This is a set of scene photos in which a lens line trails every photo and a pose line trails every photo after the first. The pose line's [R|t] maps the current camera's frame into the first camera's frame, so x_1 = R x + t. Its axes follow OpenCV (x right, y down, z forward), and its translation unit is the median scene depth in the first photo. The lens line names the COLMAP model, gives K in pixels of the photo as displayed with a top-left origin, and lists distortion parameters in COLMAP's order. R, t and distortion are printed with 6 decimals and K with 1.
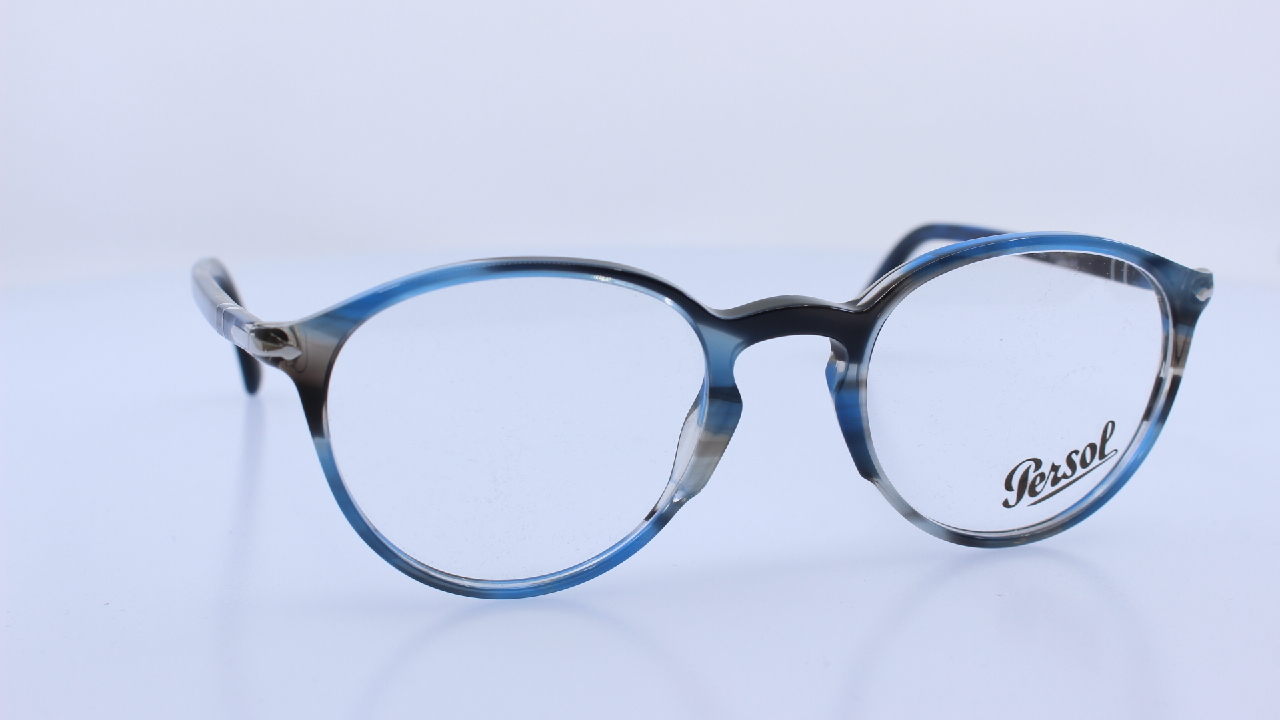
lens RADIAL K [[1683.3, 0, 639.4], [0, 1683.3, 357.1], [0, 0, 1]] dist [-0.077979, 0.000000]
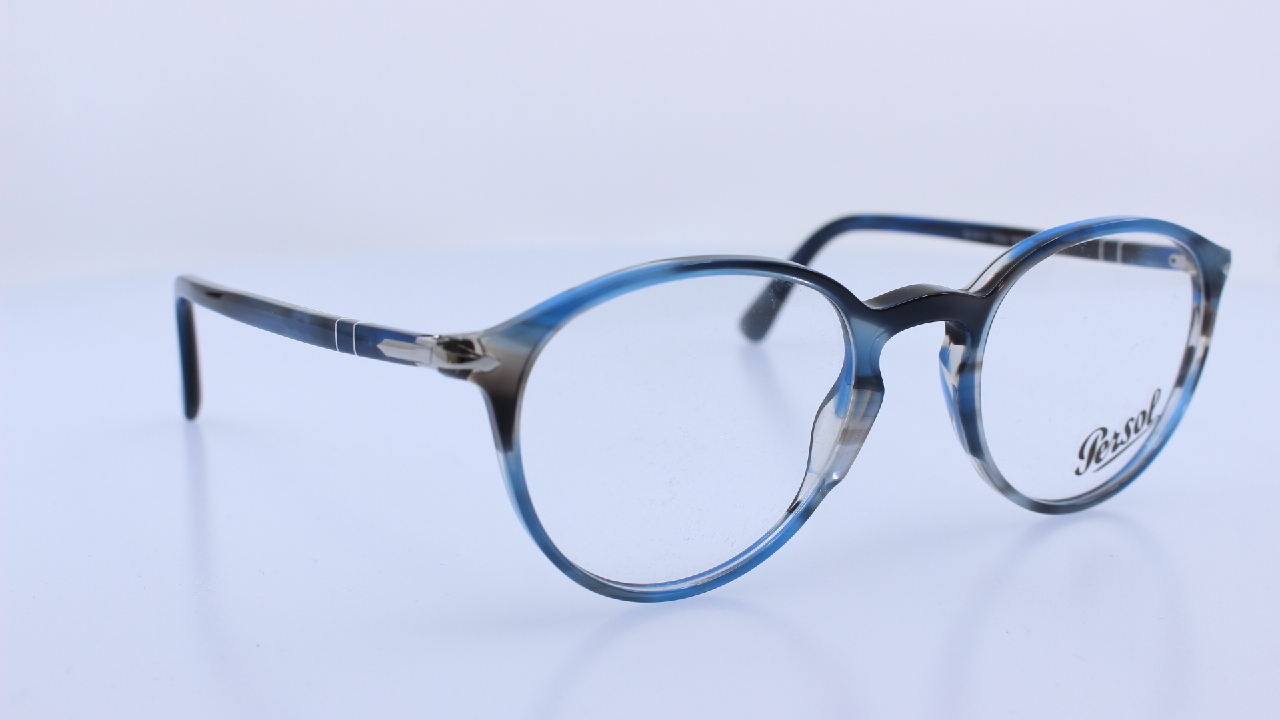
lens RADIAL K [[1683.3, 0, 640.4], [0, 1683.3, 364.2], [0, 0, 1]] dist [-0.077979, 0.000000]
pose [[0.964912, -0.054544, 0.256847, -0.324052], [0.054494, 0.998487, 0.007319, -0.004092], [-0.256858, 0.006935, 0.966424, 0.039025]]
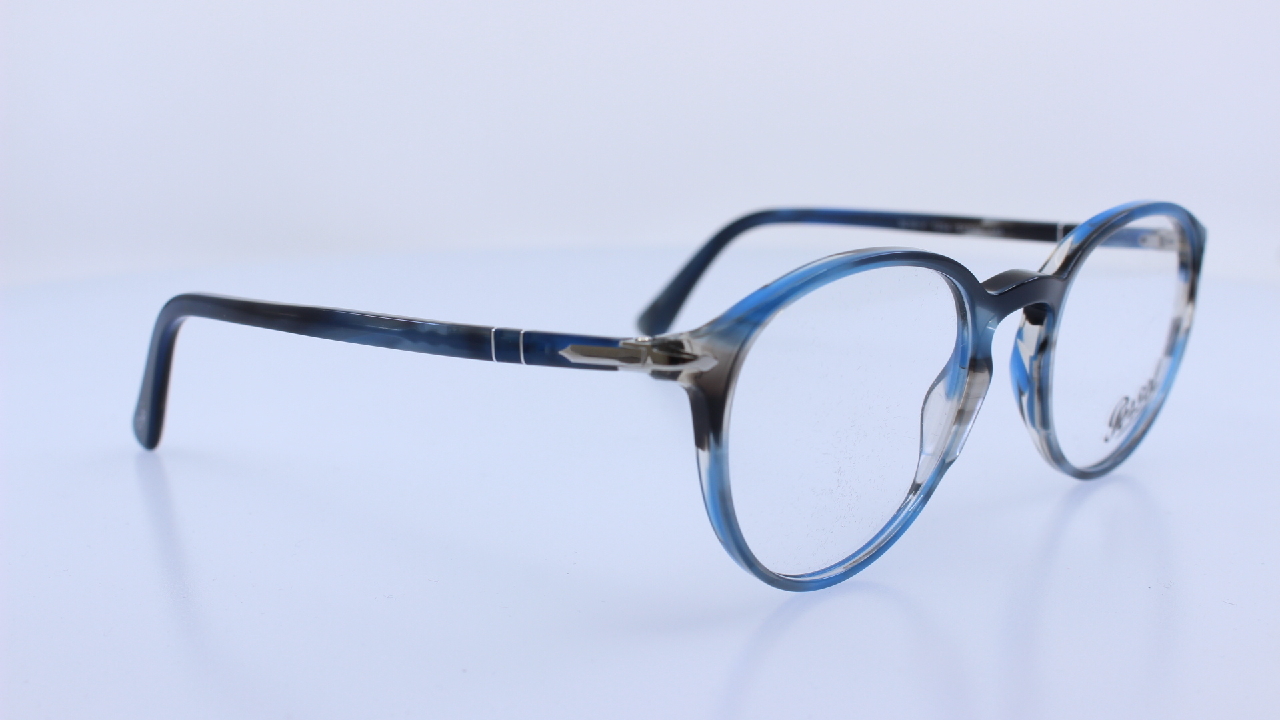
lens RADIAL K [[1683.3, 0, 645.5], [0, 1683.3, 361.1], [0, 0, 1]] dist [-0.077979, 0.000000]
pose [[0.861036, -0.102897, 0.498025, -0.626393], [0.104572, 0.994213, 0.024620, -0.027512], [-0.497676, 0.030880, 0.866813, 0.160816]]
